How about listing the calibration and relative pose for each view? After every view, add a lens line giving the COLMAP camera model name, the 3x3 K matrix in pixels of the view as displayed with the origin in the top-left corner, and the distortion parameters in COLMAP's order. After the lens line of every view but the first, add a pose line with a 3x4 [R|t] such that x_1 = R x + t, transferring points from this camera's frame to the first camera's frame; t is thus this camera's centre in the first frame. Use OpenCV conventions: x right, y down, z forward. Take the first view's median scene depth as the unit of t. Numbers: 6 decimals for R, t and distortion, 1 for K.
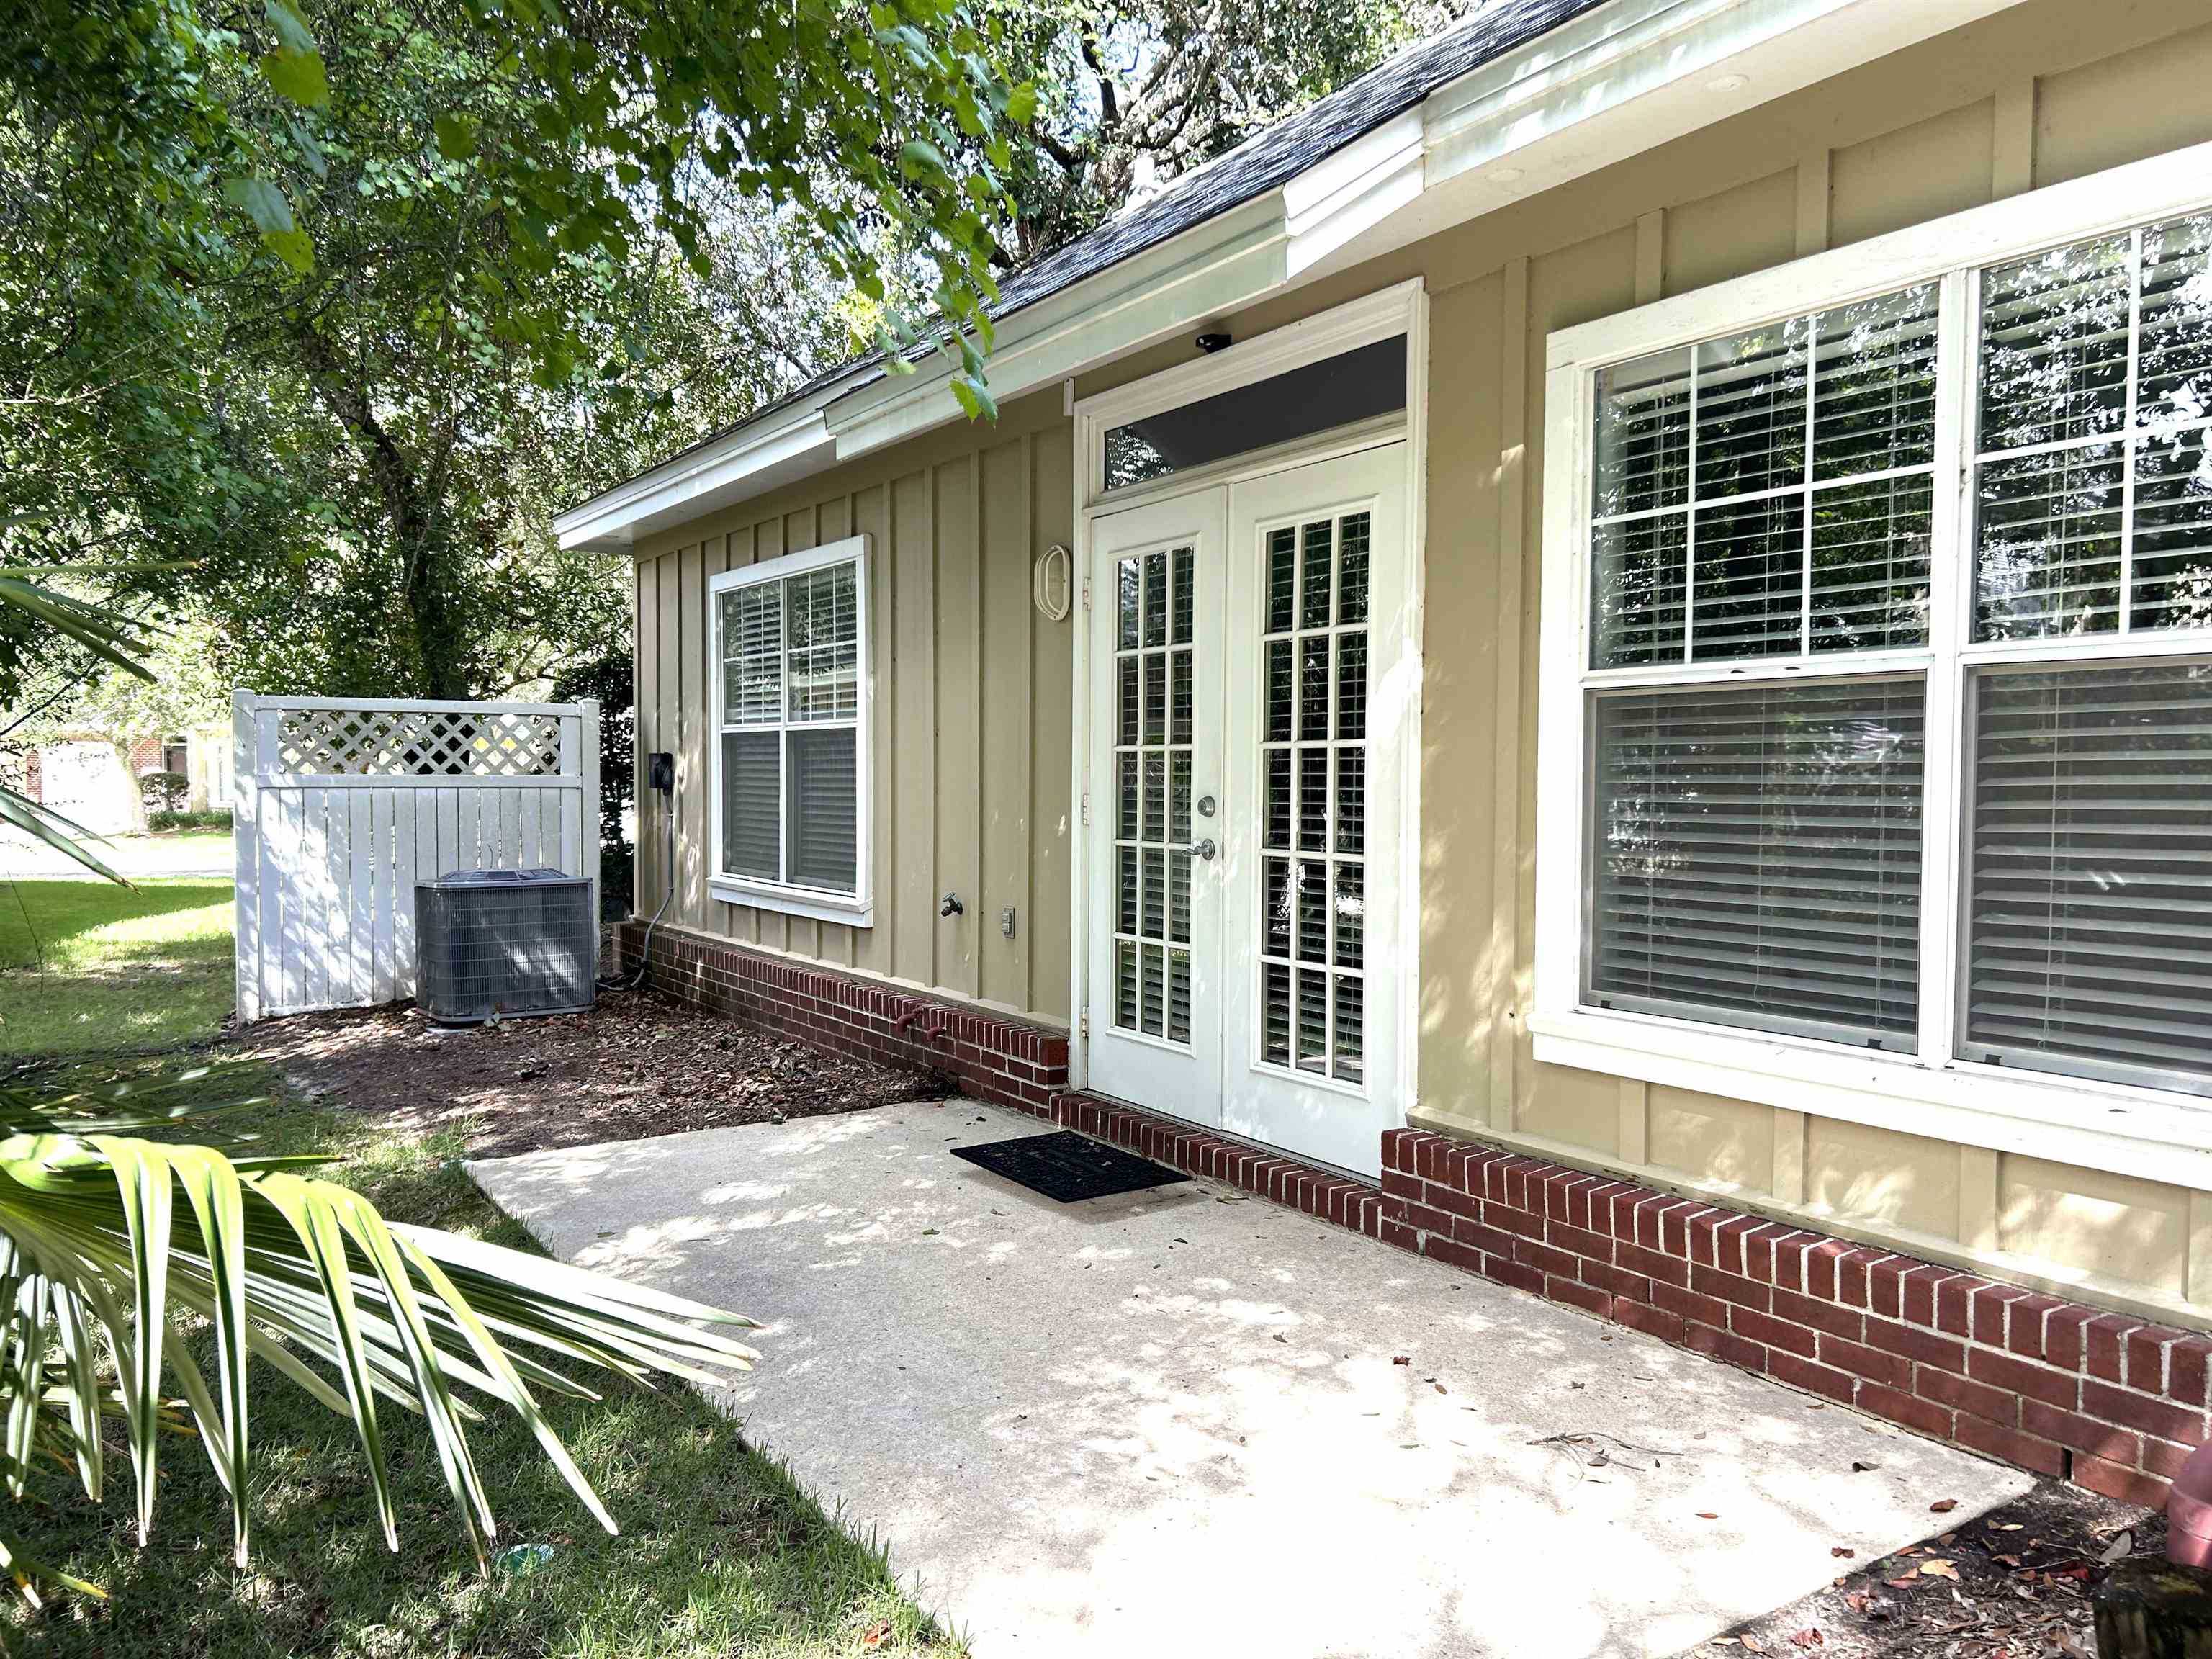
lens RADIAL K [[1665.1, 0, 1106.4], [0, 1665.1, 833.6], [0, 0, 1]] dist [0.055802, -0.069071]
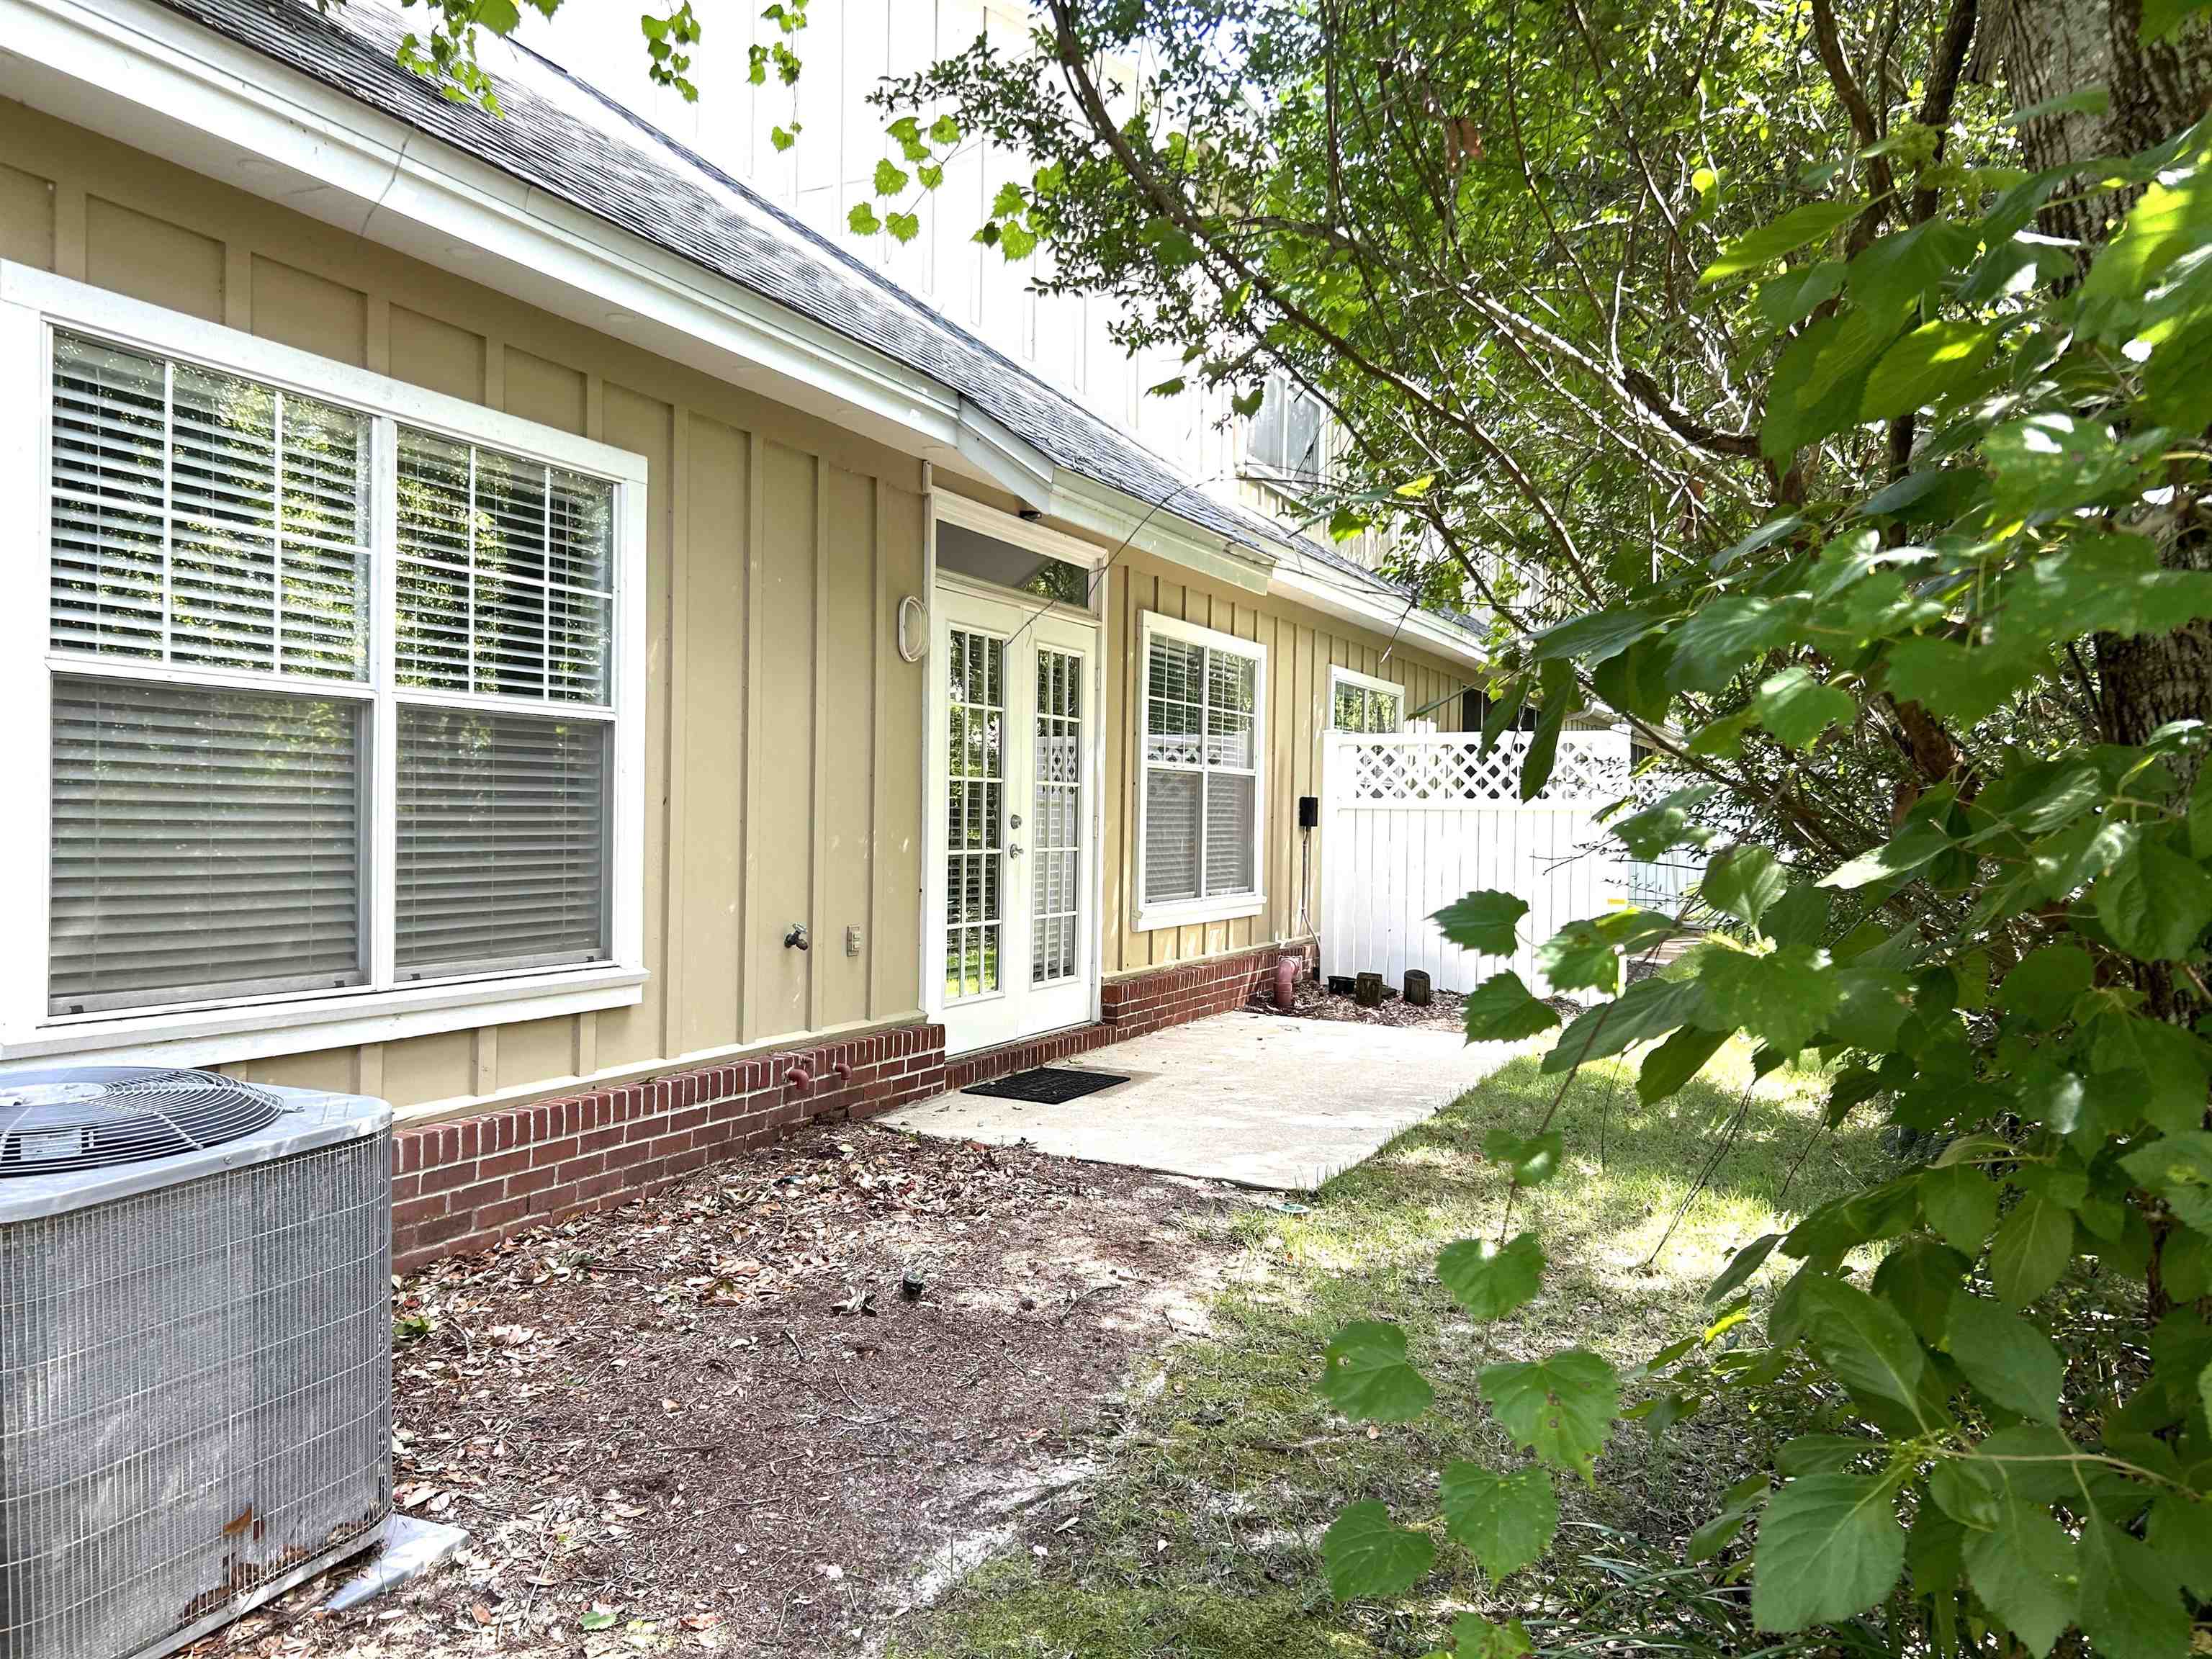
lens RADIAL K [[1665.1, 0, 1106.2], [0, 1665.1, 830.3], [0, 0, 1]] dist [0.055802, -0.069071]
pose [[-0.547150, -0.010970, 0.836963, -1.084288], [0.018298, 0.999518, 0.025062, -0.039632], [-0.836835, 0.029028, -0.546685, 1.551732]]
